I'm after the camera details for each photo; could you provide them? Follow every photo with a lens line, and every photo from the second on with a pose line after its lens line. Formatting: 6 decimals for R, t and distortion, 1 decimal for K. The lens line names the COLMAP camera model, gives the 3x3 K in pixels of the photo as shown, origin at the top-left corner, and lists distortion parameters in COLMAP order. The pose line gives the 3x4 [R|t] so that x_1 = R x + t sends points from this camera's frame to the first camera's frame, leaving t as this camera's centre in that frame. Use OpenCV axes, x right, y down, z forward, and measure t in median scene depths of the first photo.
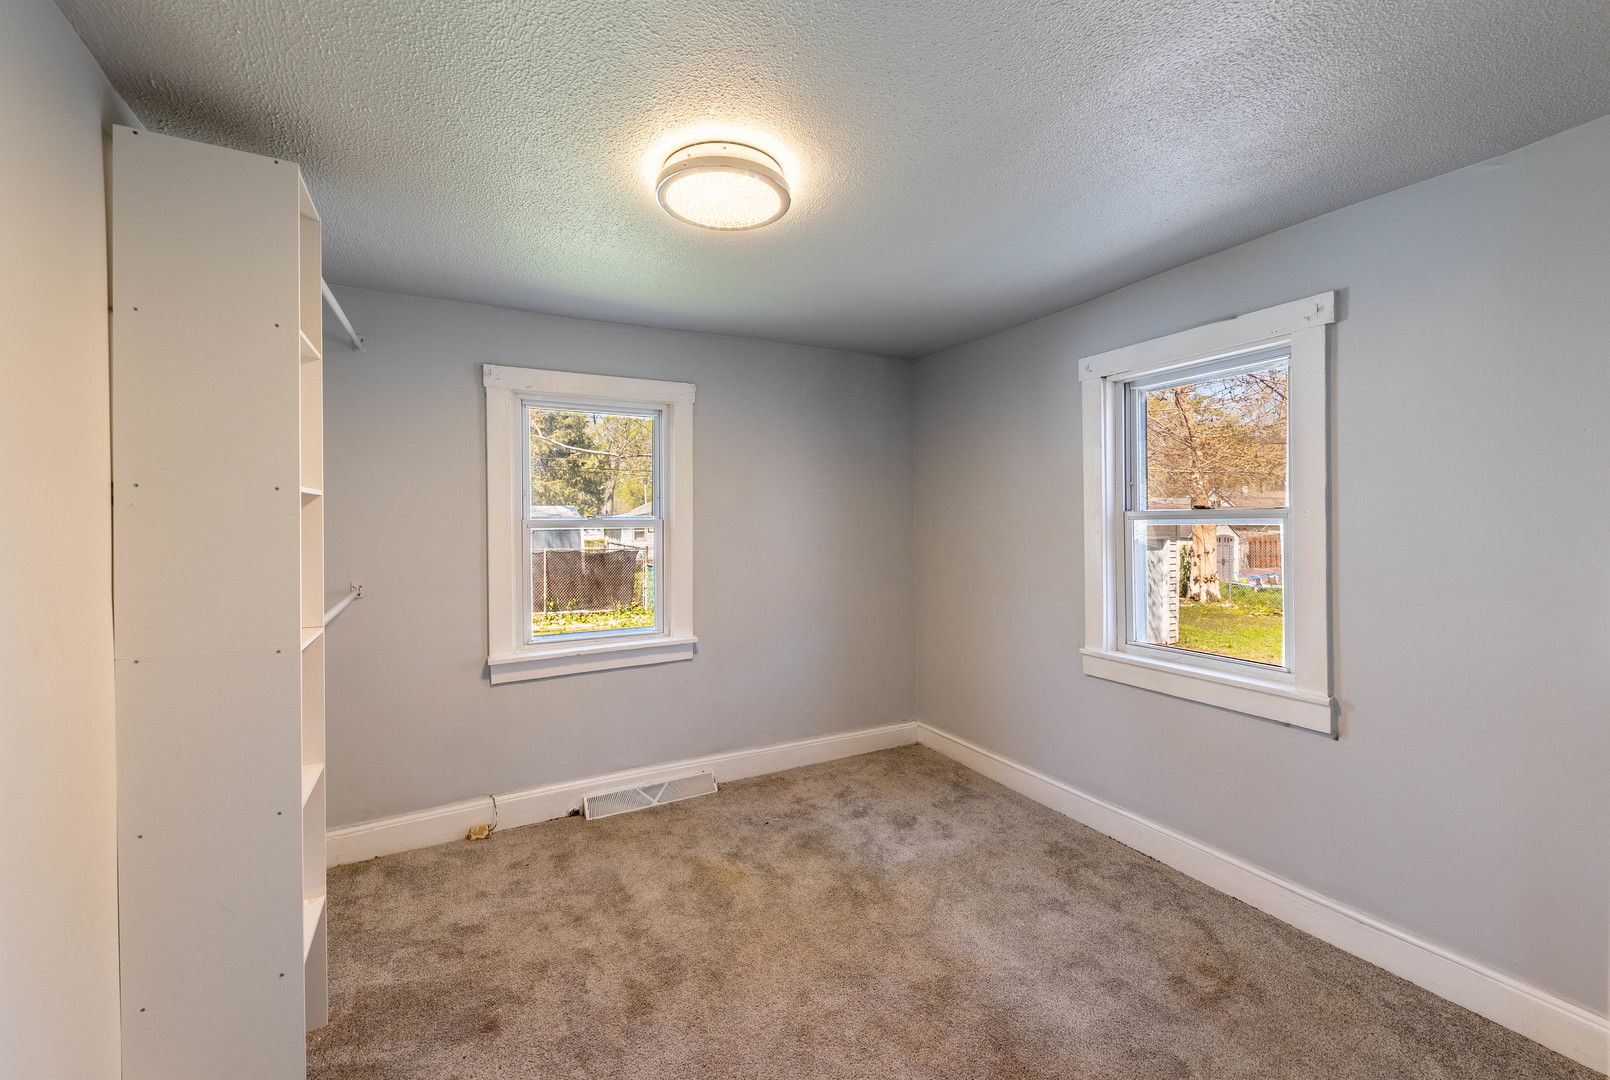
lens RADIAL K [[638.7, 0, 805.1], [0, 638.7, 527.3], [0, 0, 1]] dist [-0.007079, -0.000149]
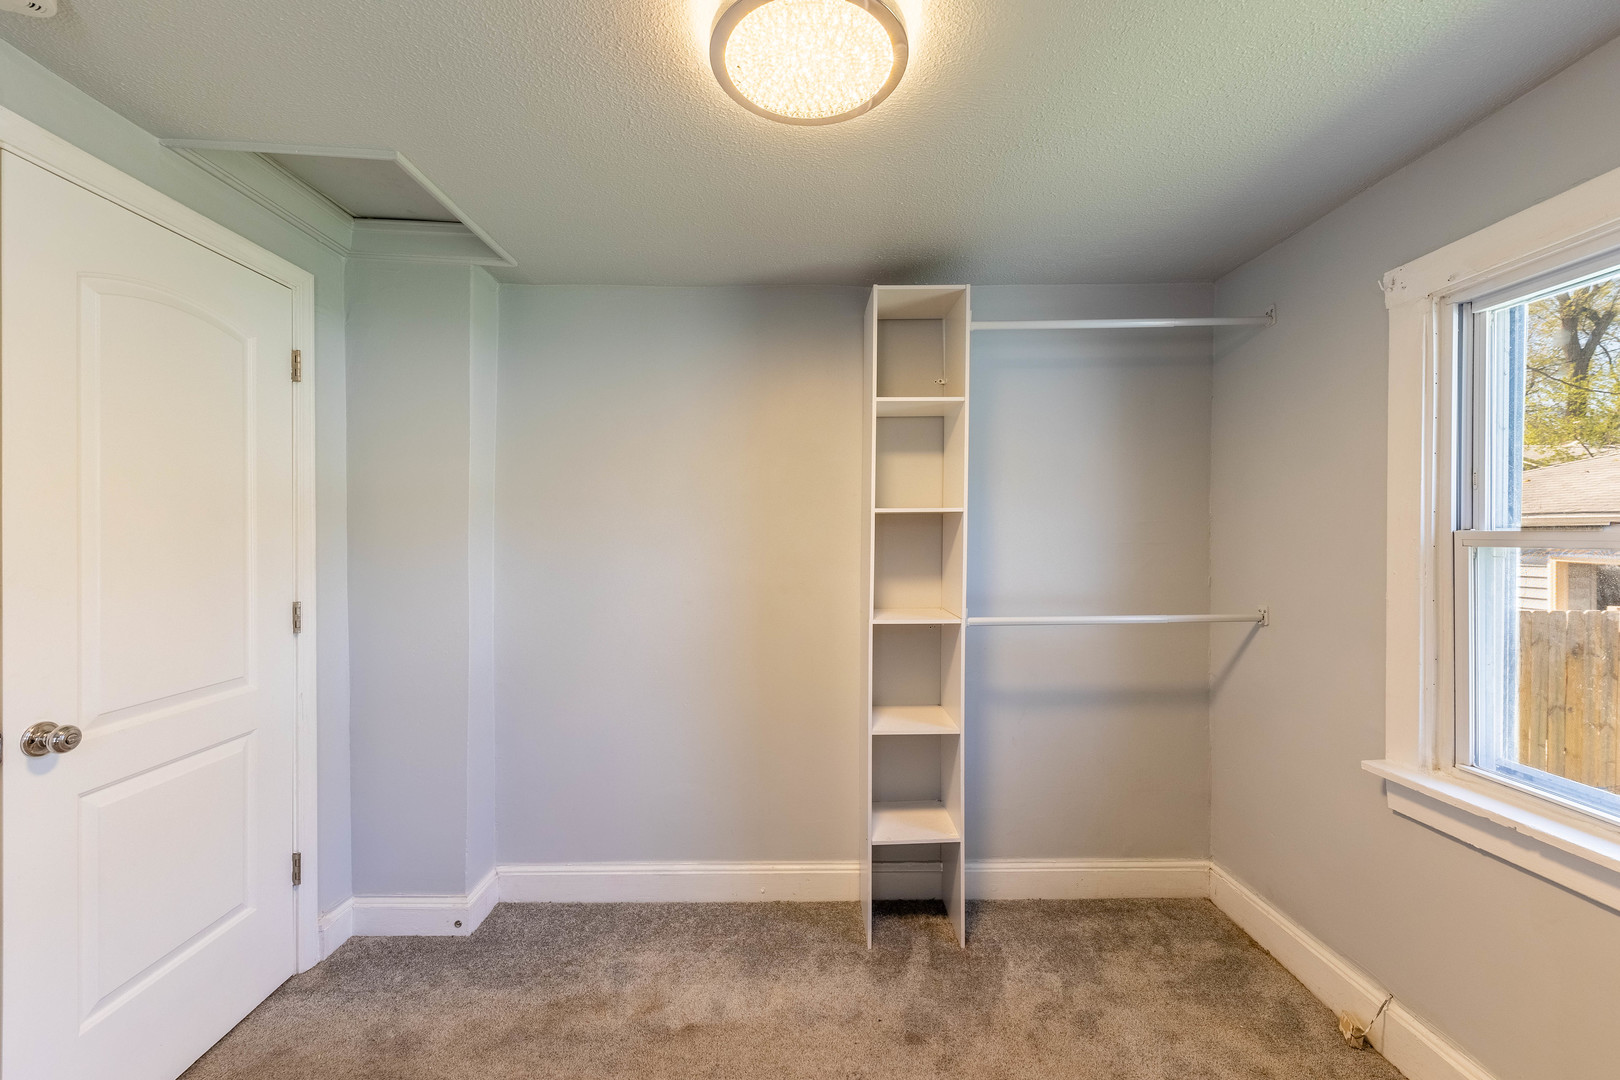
lens RADIAL K [[642.7, 0, 808.6], [0, 642.7, 540.6], [0, 0, 1]] dist [-0.007079, -0.000149]
pose [[-0.462460, 0.007358, -0.886610, 0.310382], [-0.008401, 0.999884, 0.012680, -0.005854], [0.886601, 0.013312, -0.462344, 0.868617]]
